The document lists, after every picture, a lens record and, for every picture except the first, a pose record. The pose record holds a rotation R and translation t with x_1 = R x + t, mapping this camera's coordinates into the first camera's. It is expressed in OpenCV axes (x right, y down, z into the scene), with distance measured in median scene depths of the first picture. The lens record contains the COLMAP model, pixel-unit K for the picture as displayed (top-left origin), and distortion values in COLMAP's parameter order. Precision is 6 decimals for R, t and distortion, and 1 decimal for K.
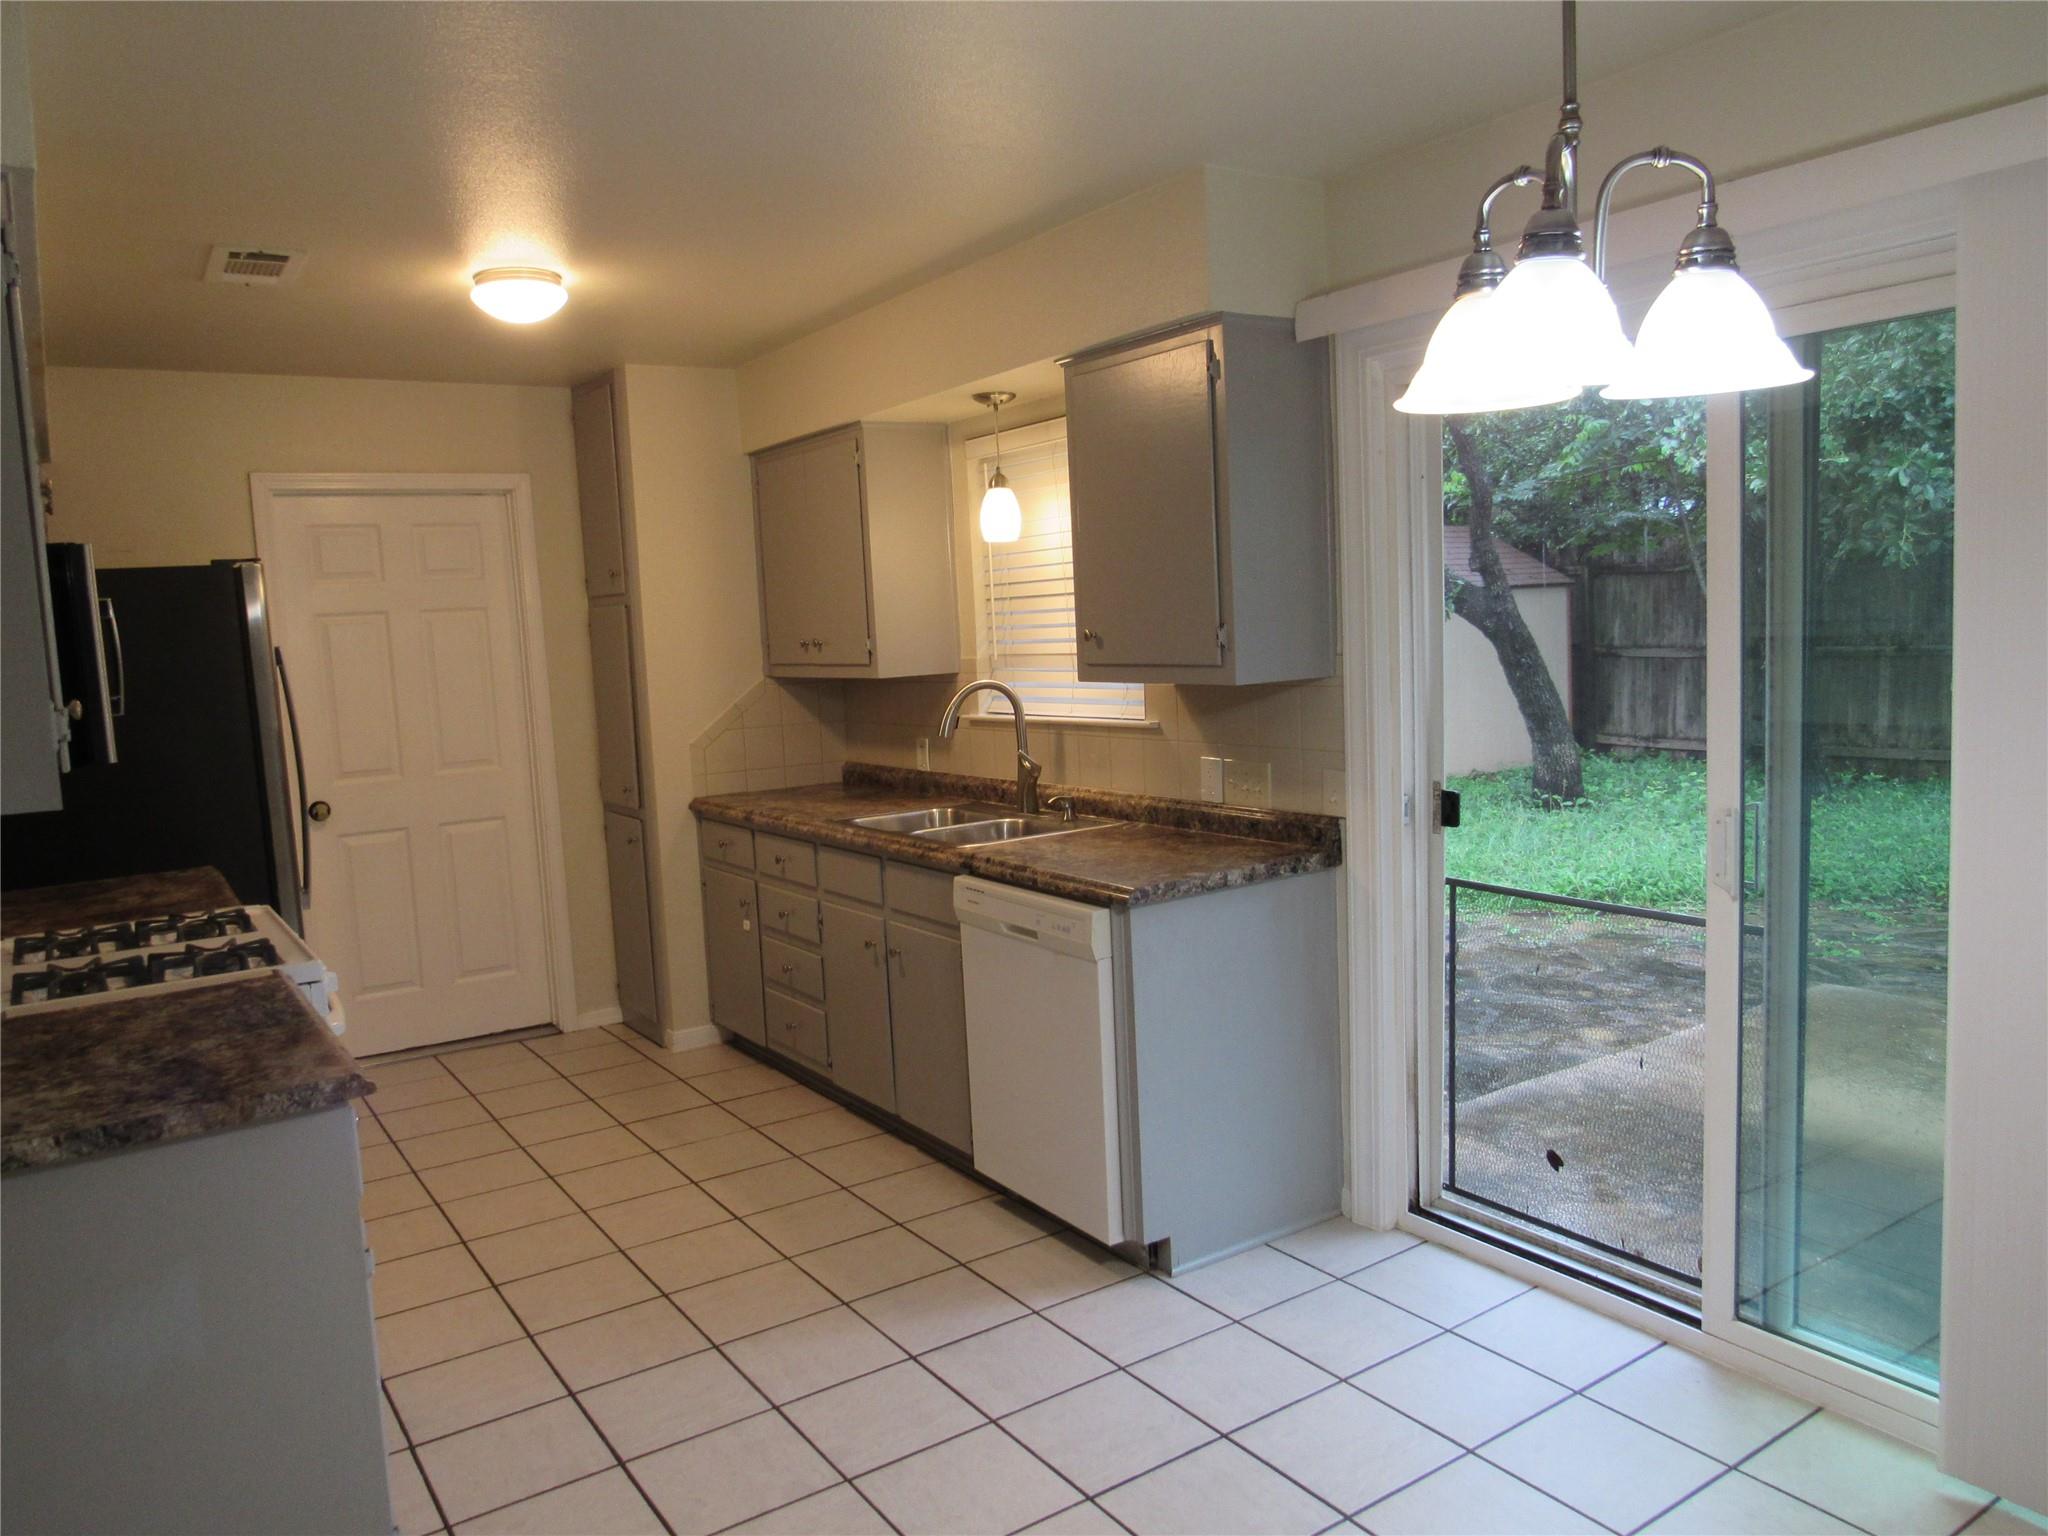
lens RADIAL K [[1470.7, 0, 1026.0], [0, 1470.7, 775.2], [0, 0, 1]] dist [-0.007892, -0.007048]
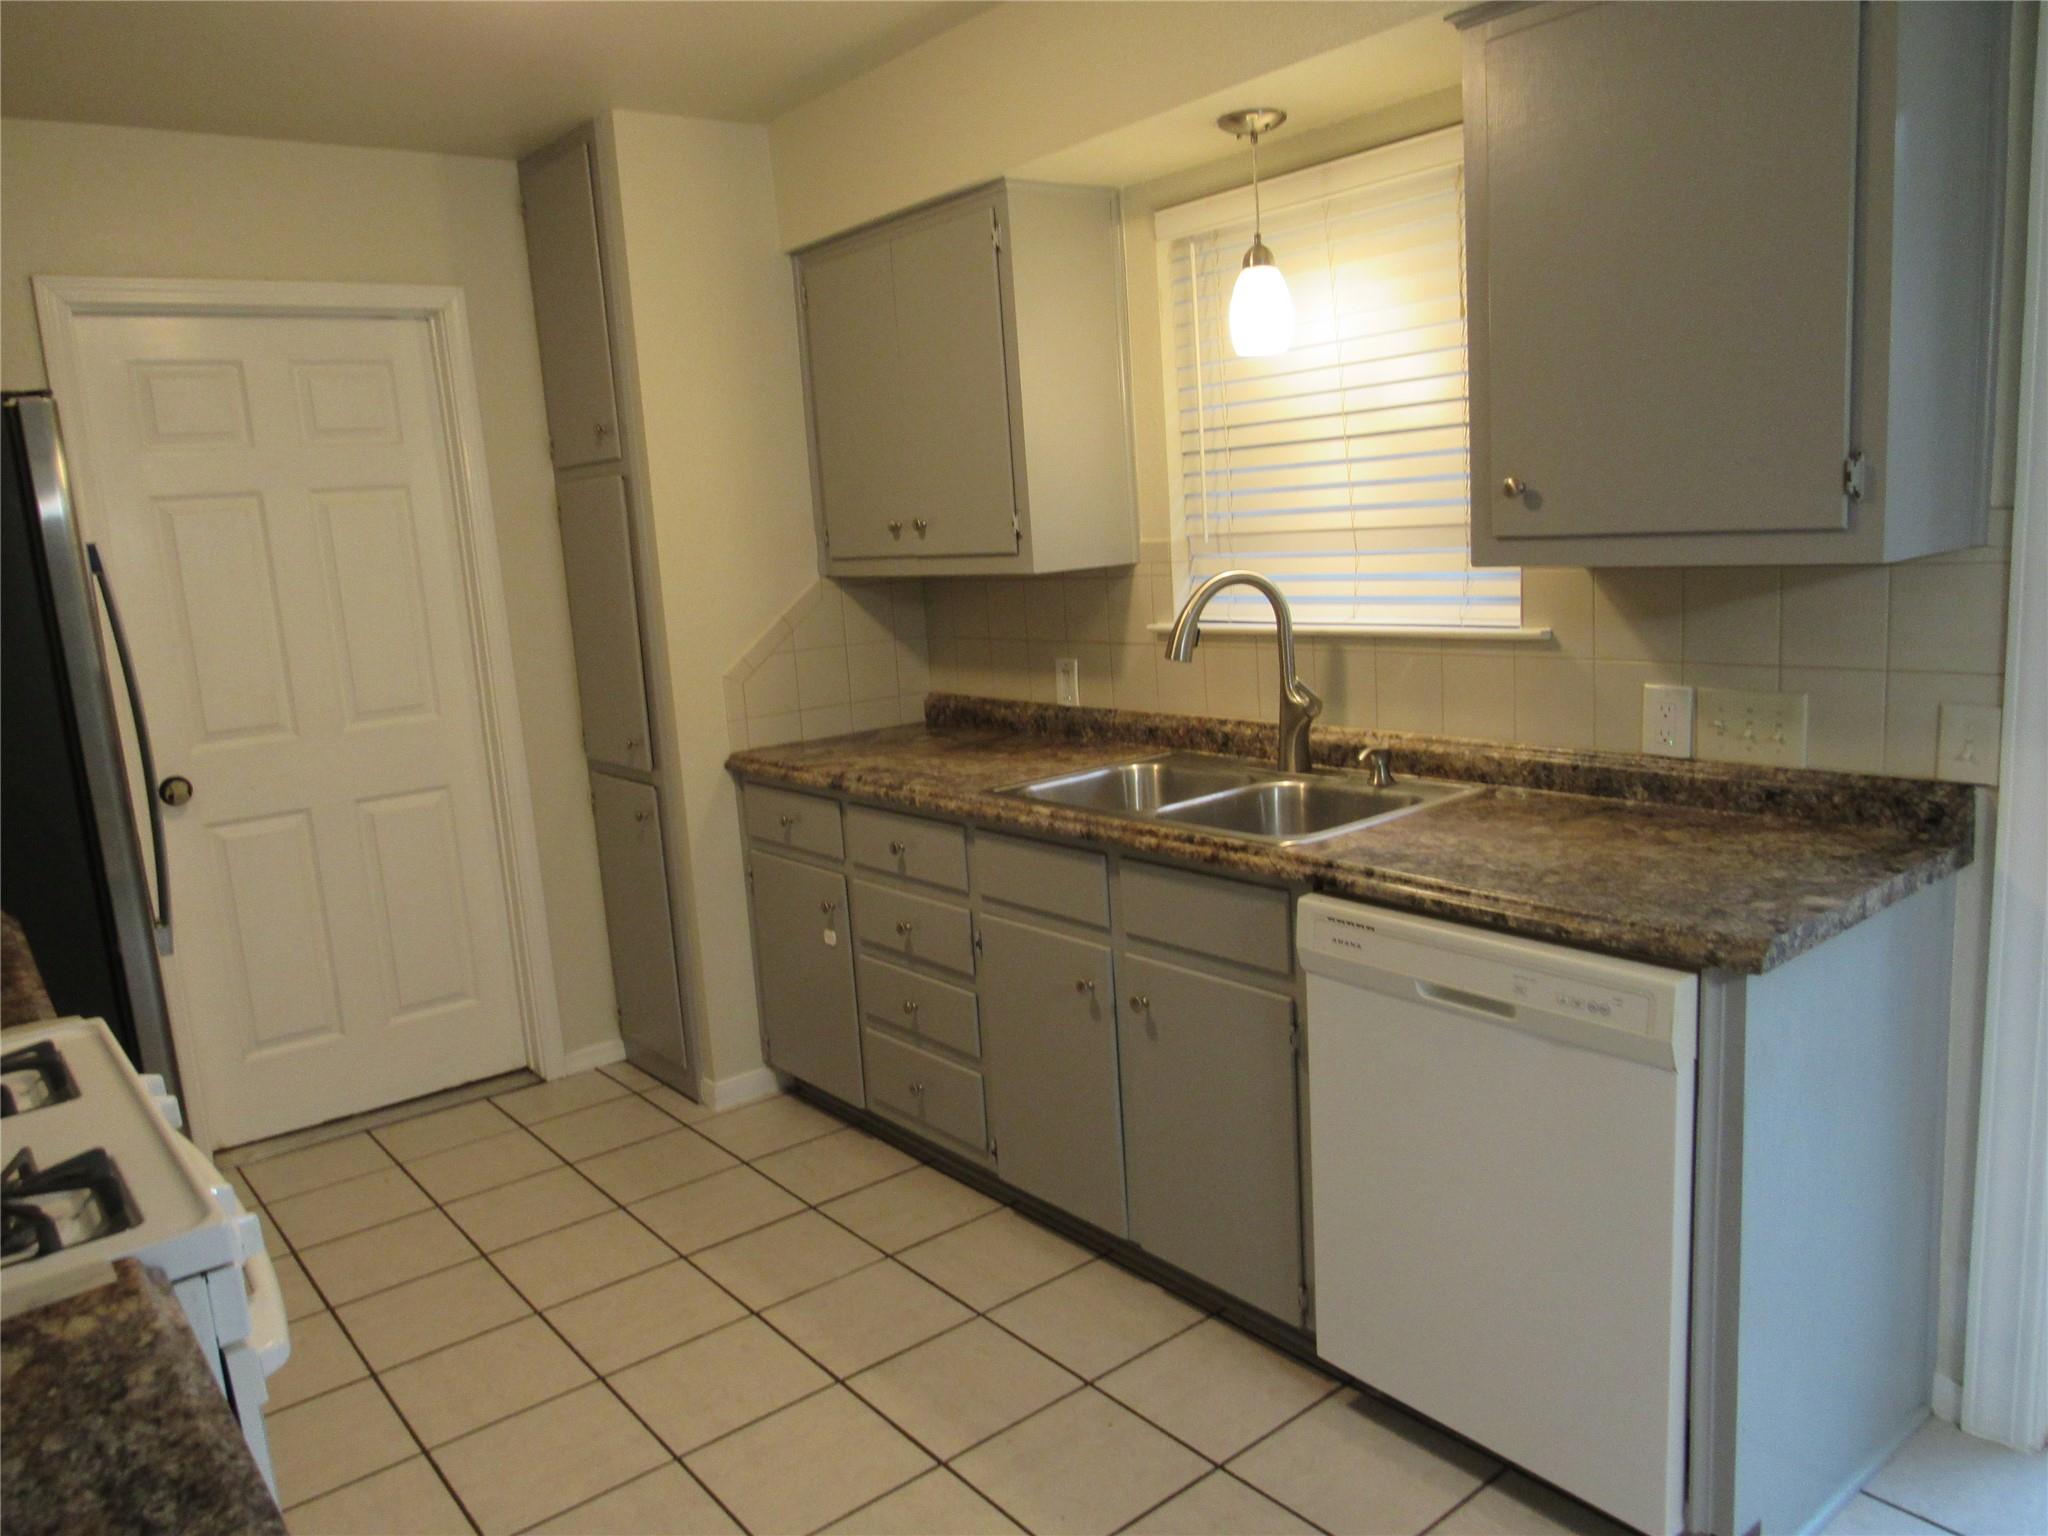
lens RADIAL K [[1470.7, 0, 1024.3], [0, 1470.7, 766.7], [0, 0, 1]] dist [-0.007892, -0.007048]
pose [[0.995962, -0.033246, 0.083394, -0.163508], [0.028161, 0.997714, 0.061437, -0.019218], [-0.085246, -0.058841, 0.994621, 0.327026]]
